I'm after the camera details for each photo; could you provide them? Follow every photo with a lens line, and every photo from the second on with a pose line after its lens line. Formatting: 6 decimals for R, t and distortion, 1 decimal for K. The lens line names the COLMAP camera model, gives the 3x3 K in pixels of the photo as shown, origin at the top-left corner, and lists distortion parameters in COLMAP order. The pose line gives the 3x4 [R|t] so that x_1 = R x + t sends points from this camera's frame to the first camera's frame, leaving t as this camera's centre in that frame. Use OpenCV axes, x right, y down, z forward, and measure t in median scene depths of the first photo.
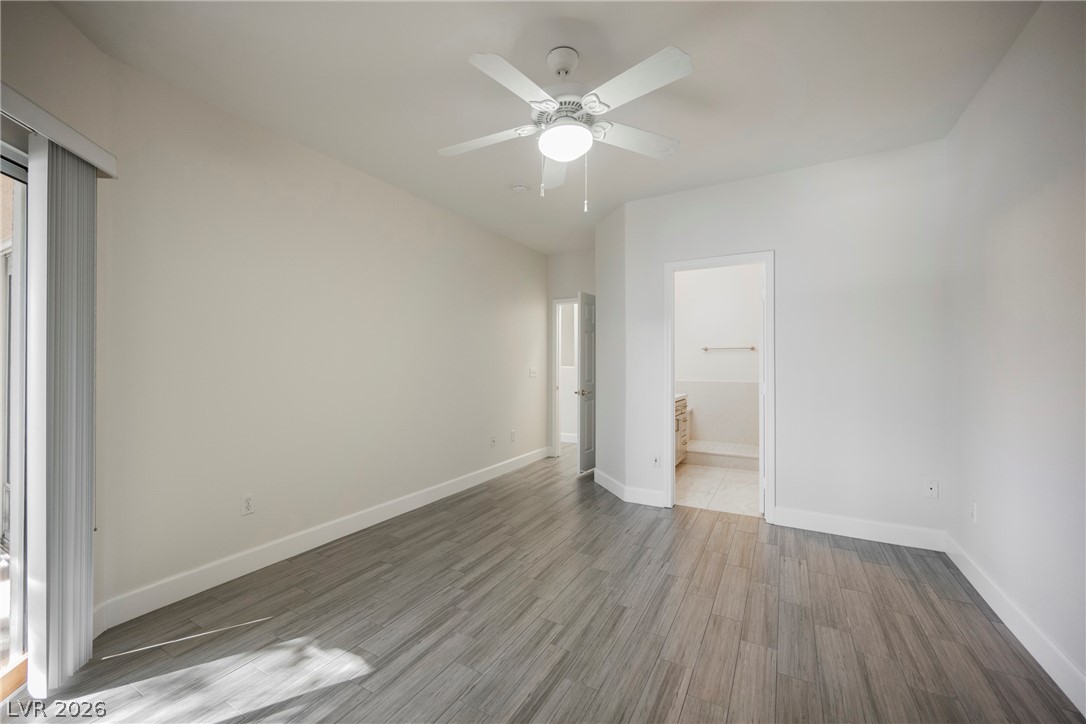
lens RADIAL K [[423.2, 0, 543.4], [0, 423.2, 362.7], [0, 0, 1]] dist [0.000110, 0.000176]
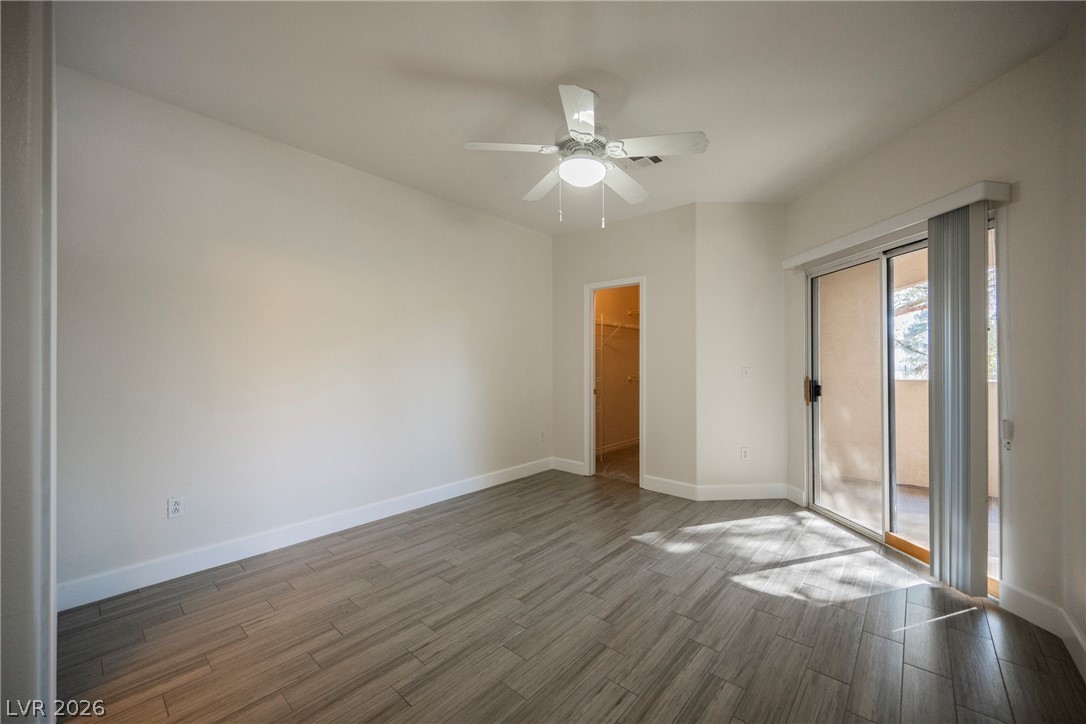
lens RADIAL K [[423.2, 0, 544.0], [0, 423.2, 364.0], [0, 0, 1]] dist [0.000110, 0.000176]
pose [[-0.977717, 0.005536, 0.209854, -0.088427], [0.005625, 0.999984, -0.000169, 0.007211], [-0.209851, 0.001015, -0.977733, 2.123302]]
